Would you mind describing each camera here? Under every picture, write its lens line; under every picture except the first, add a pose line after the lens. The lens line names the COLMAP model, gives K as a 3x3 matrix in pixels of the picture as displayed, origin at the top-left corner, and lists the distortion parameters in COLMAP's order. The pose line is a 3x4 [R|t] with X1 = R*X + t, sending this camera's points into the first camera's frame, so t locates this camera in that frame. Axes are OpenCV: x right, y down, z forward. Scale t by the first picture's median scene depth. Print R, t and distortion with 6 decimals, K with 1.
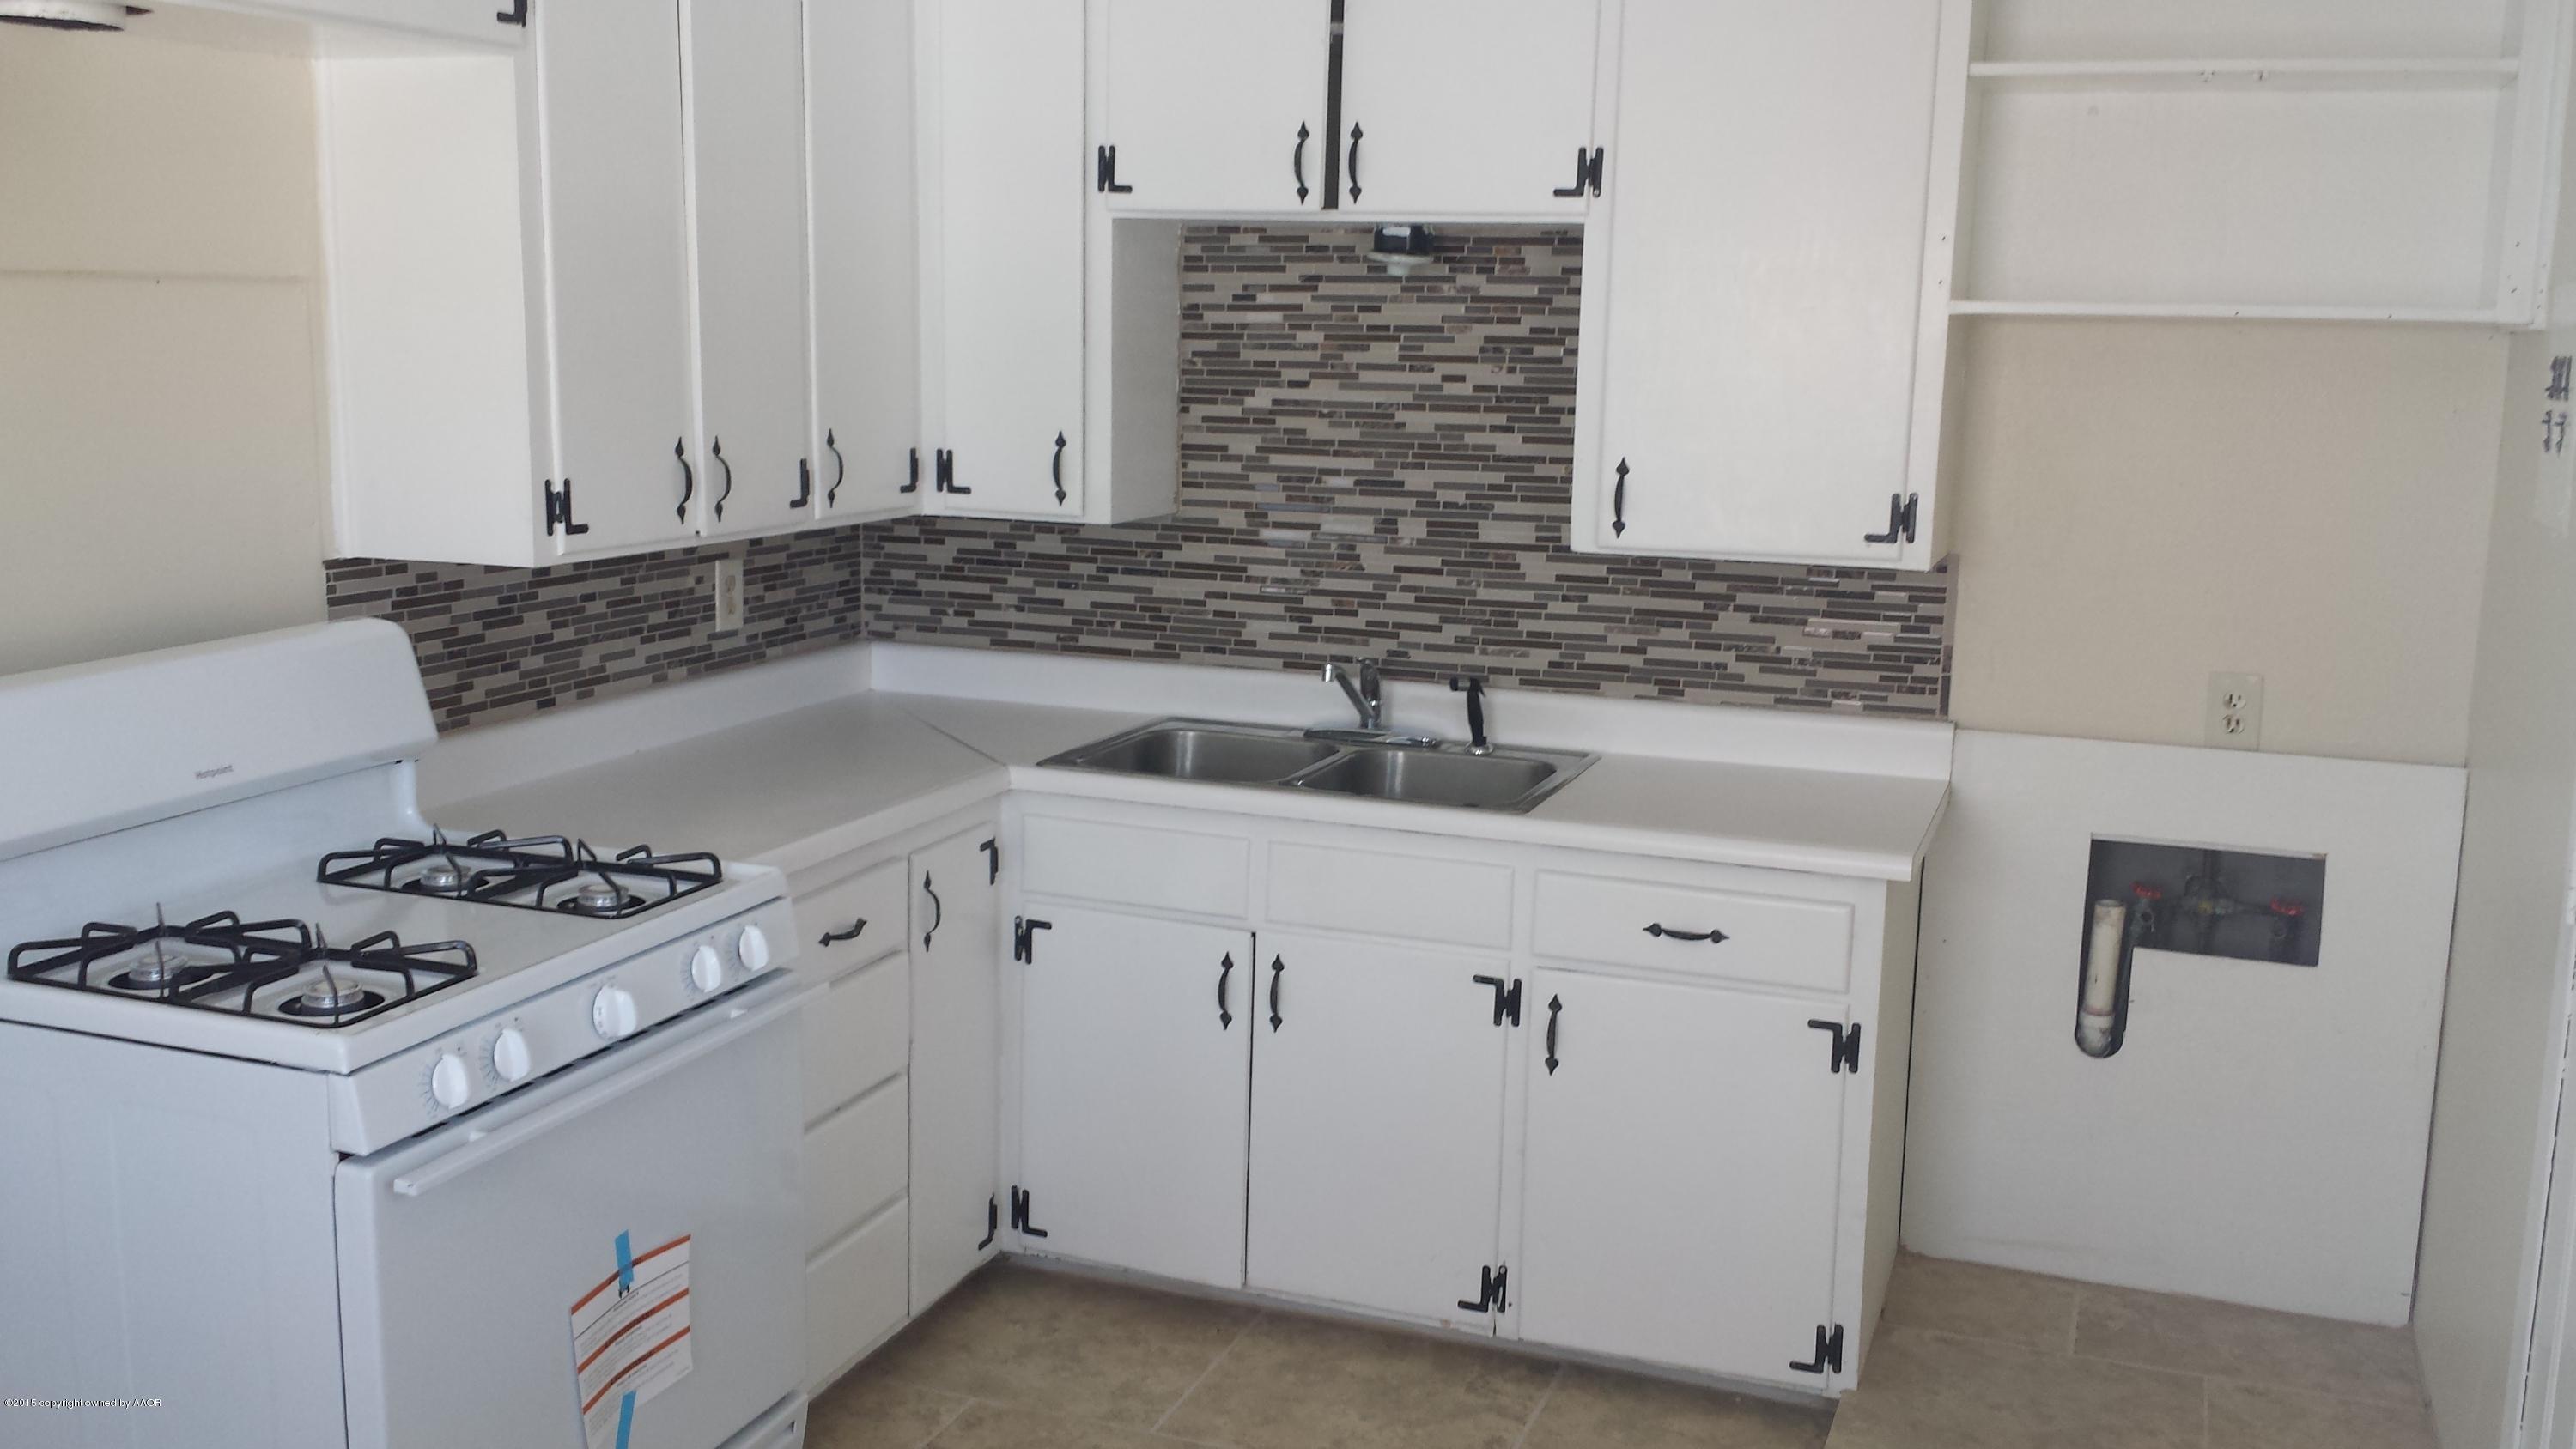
lens RADIAL K [[2360.0, 0, 1312.9], [0, 2360.0, 721.4], [0, 0, 1]] dist [0.175834, -0.451008]
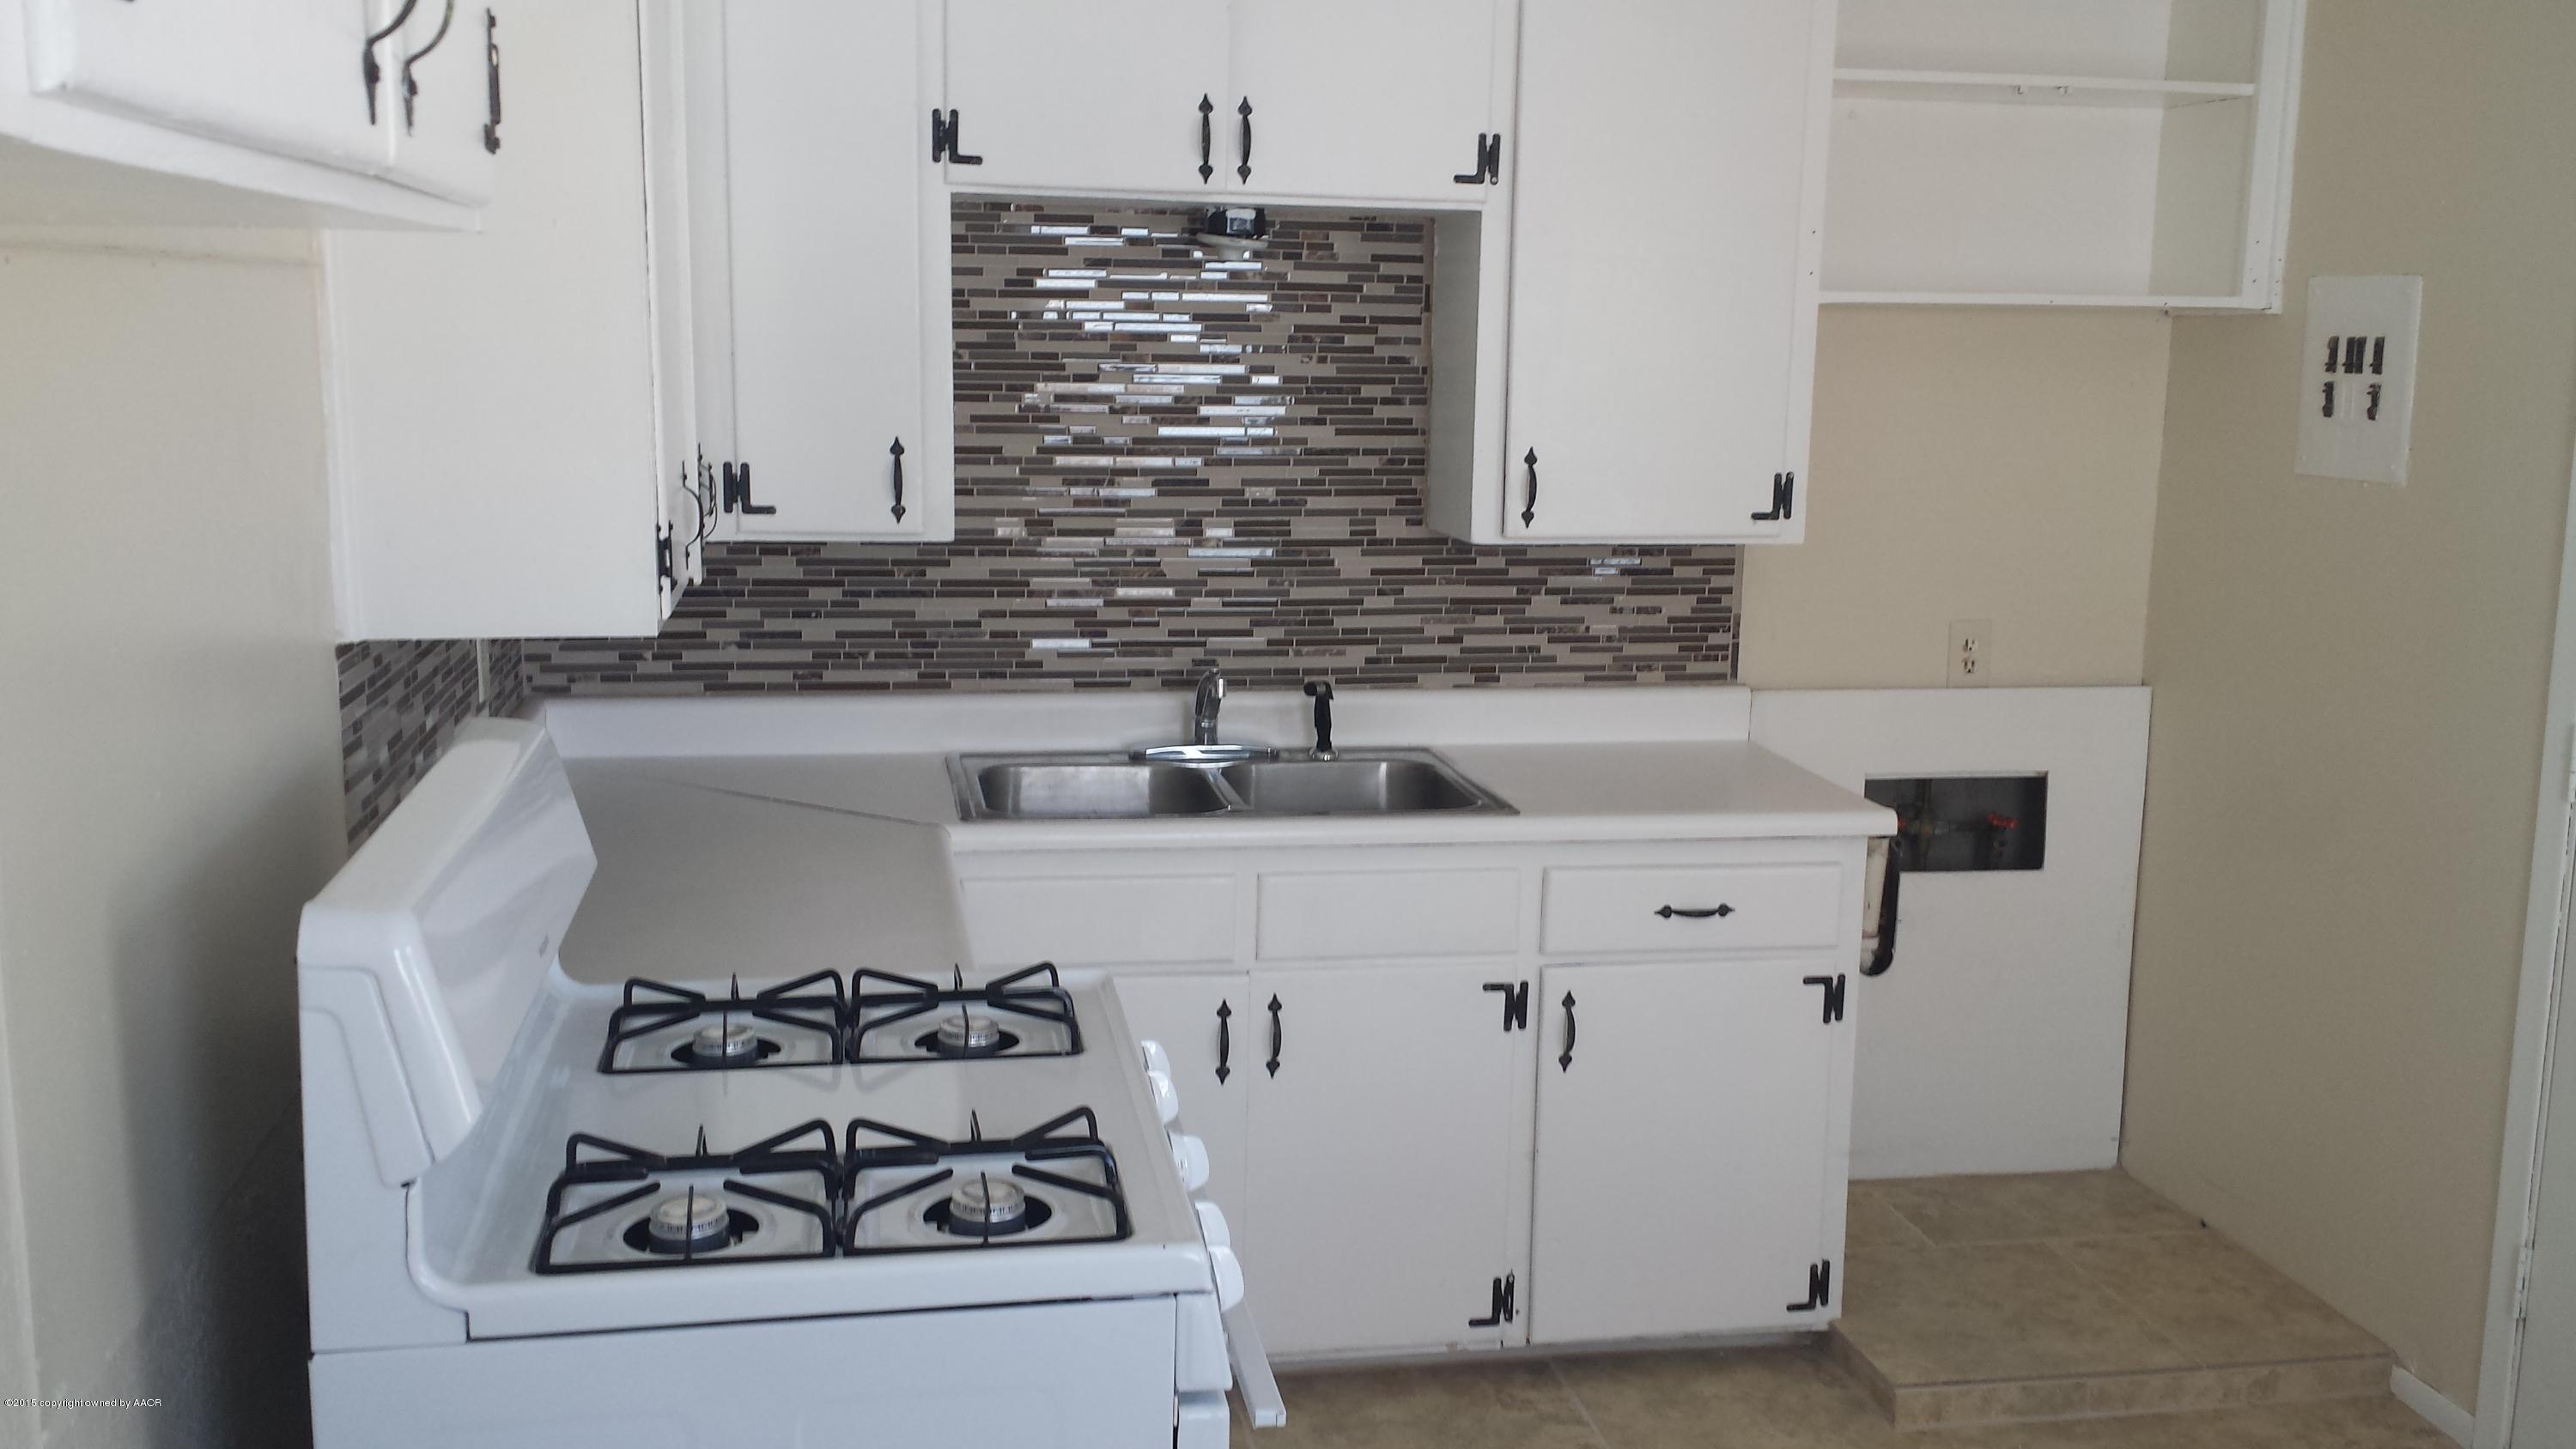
lens RADIAL K [[2360.0, 0, 1312.9], [0, 2360.0, 721.4], [0, 0, 1]] dist [0.175834, -0.451008]
pose [[0.858562, -0.092280, 0.504337, -0.420298], [0.086435, 0.995641, 0.035032, -0.035960], [-0.505371, 0.013515, 0.862796, 0.172561]]
